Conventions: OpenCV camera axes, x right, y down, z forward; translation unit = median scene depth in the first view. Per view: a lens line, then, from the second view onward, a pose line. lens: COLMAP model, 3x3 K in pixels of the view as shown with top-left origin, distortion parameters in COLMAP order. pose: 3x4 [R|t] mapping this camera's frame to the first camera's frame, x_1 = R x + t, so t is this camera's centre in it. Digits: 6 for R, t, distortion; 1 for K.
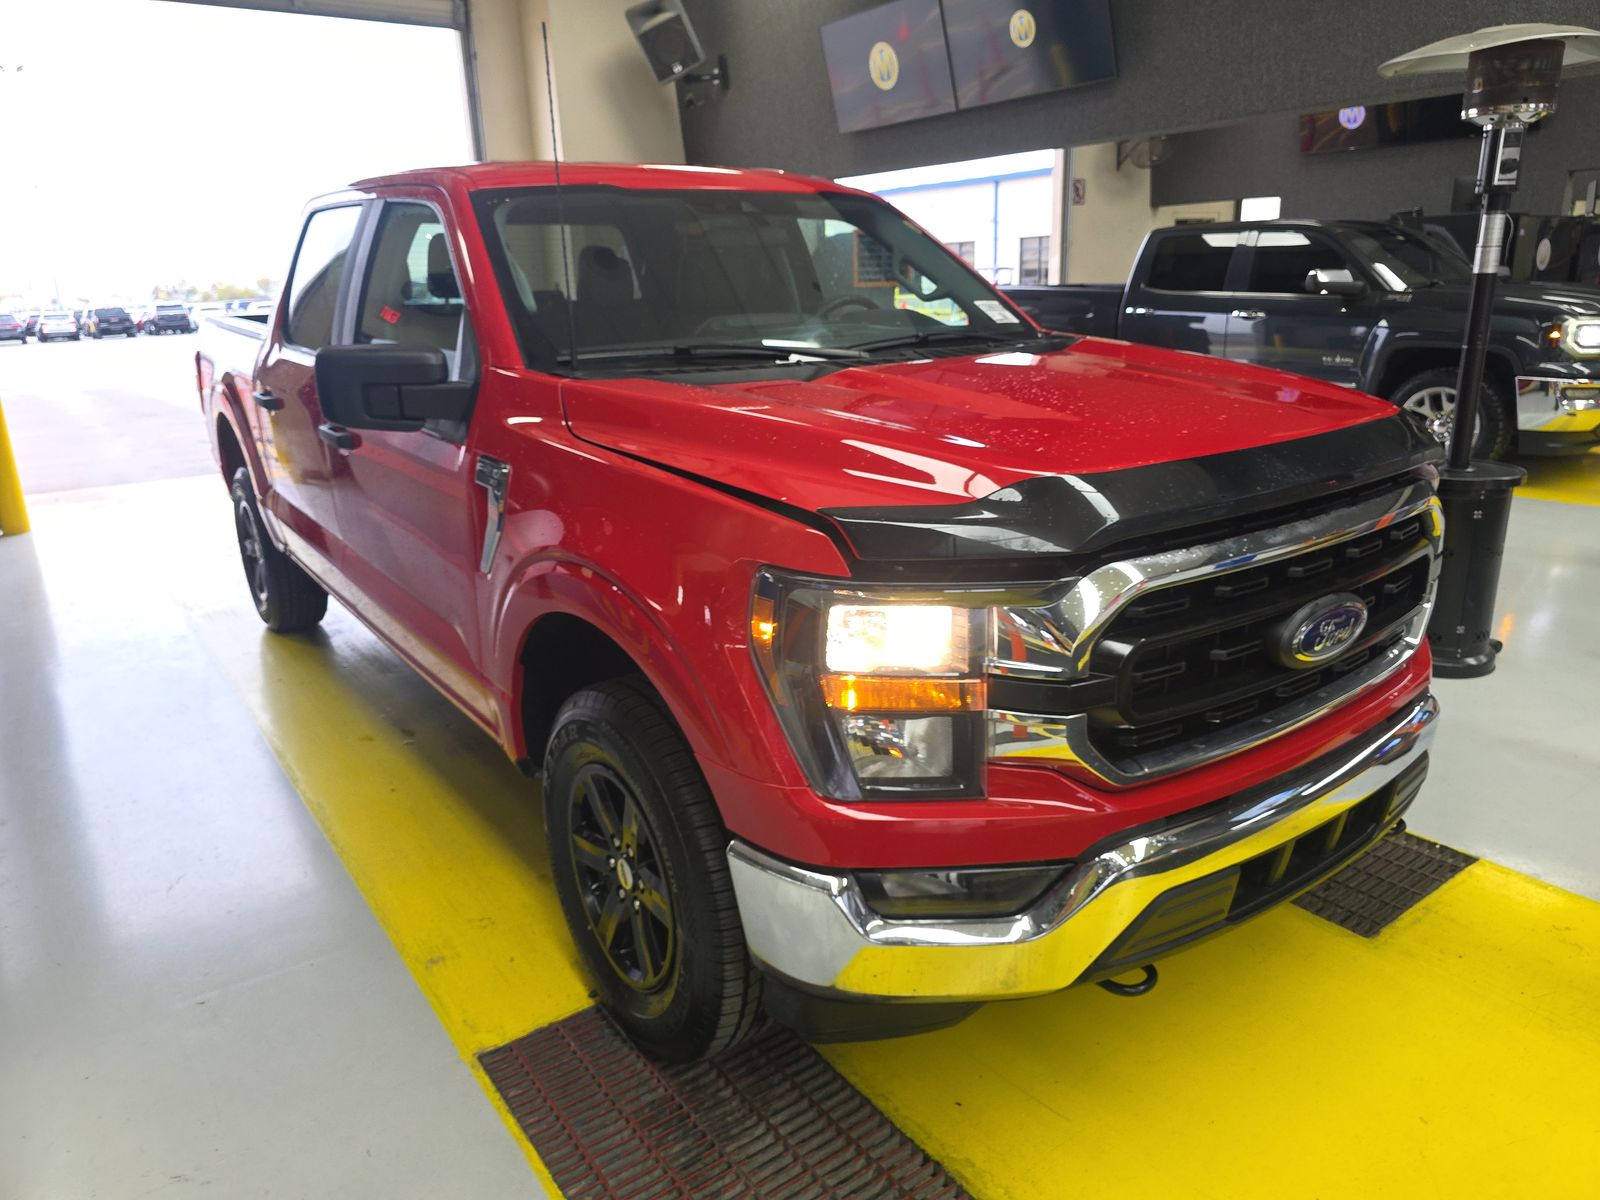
lens RADIAL K [[1090.1, 0, 797.2], [0, 1090.1, 596.9], [0, 0, 1]] dist [0.033144, -0.054051]
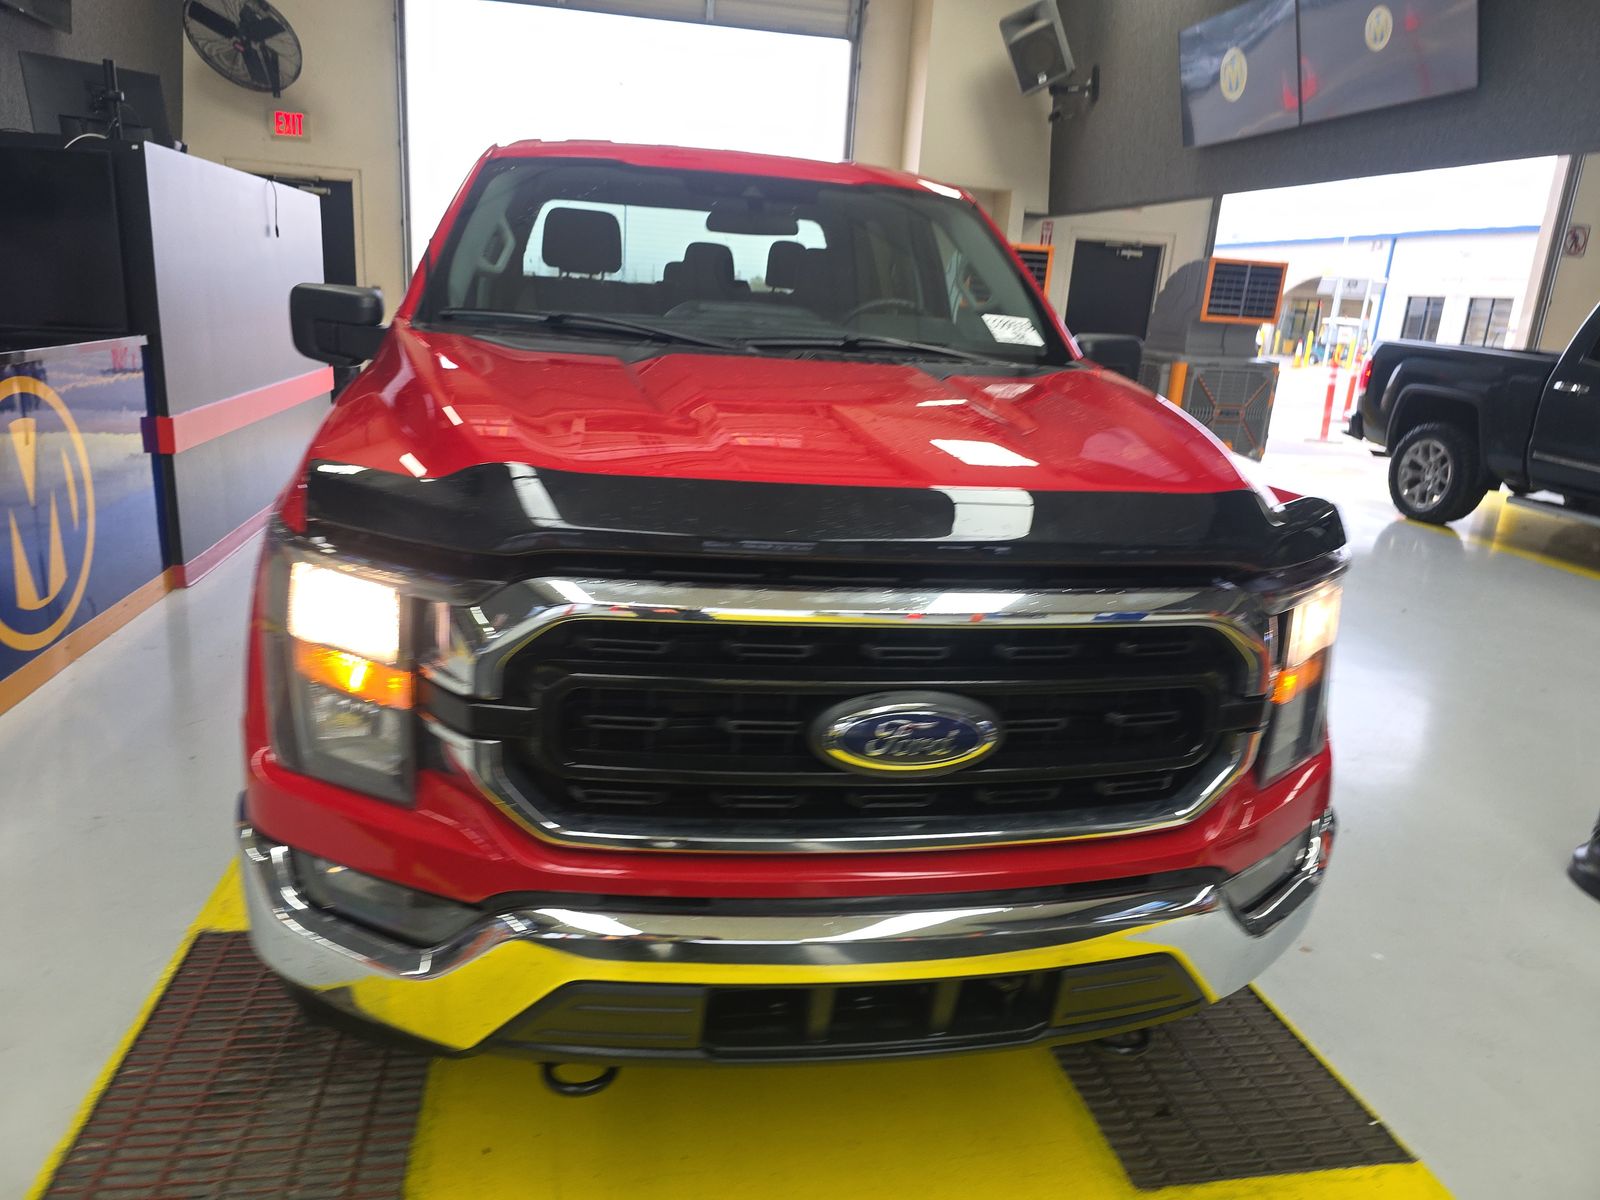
lens RADIAL K [[1073.3, 0, 800.8], [0, 1073.3, 591.3], [0, 0, 1]] dist [0.005676, -0.000580]
pose [[0.886250, 0.206886, -0.414438, 0.189707], [-0.214607, 0.976286, 0.028436, -0.020385], [0.410493, 0.063740, 0.909633, 0.074859]]
